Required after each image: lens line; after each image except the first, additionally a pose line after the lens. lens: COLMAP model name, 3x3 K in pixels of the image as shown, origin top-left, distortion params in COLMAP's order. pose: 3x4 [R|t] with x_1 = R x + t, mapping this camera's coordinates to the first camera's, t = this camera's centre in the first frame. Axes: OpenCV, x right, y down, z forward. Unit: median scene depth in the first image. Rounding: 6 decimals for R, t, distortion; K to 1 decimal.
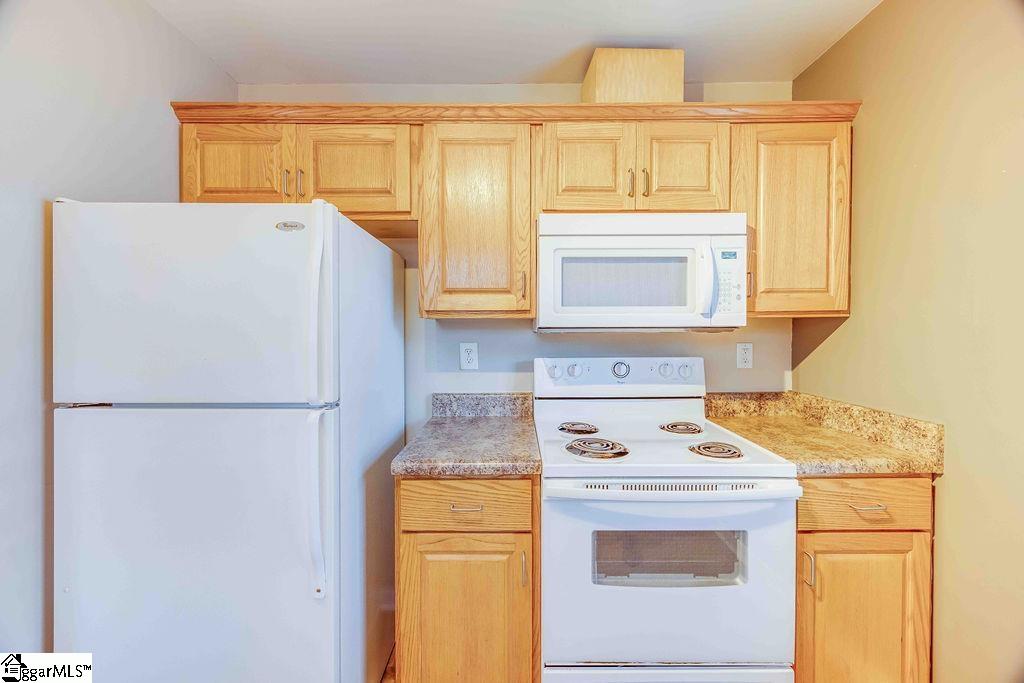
lens RADIAL K [[395.8, 0, 510.2], [0, 395.8, 336.9], [0, 0, 1]] dist [-0.000050, 0.001139]
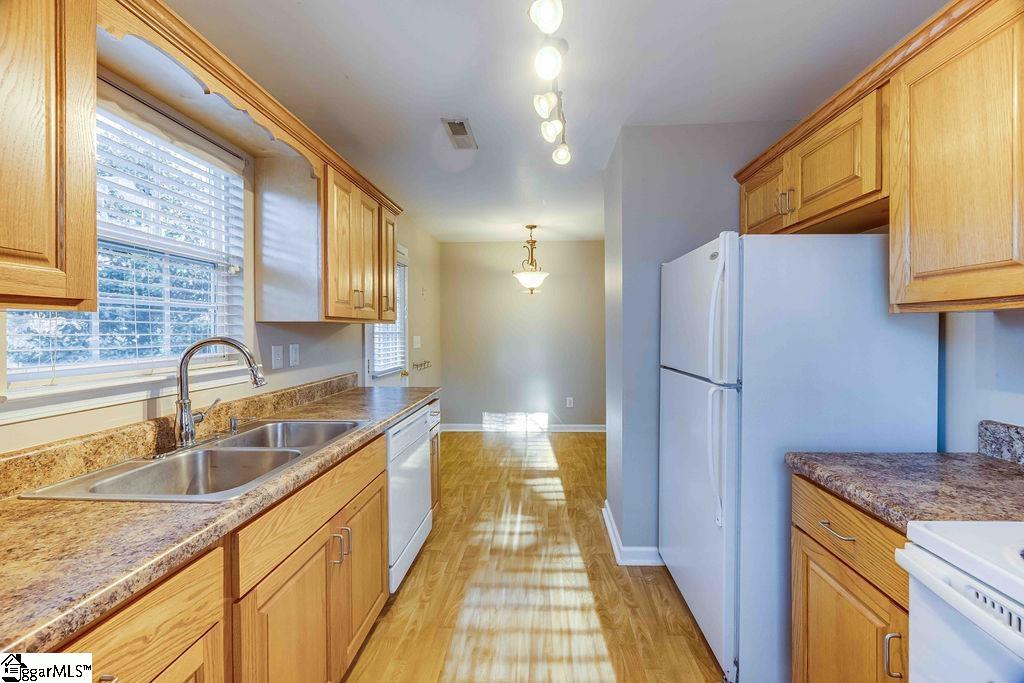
lens RADIAL K [[395.8, 0, 510.7], [0, 395.8, 335.2], [0, 0, 1]] dist [-0.000050, 0.001139]
pose [[-0.080153, 0.014895, -0.996671, 0.678883], [-0.012654, 0.999793, 0.015959, -0.005969], [0.996702, 0.013891, -0.079948, 0.285518]]
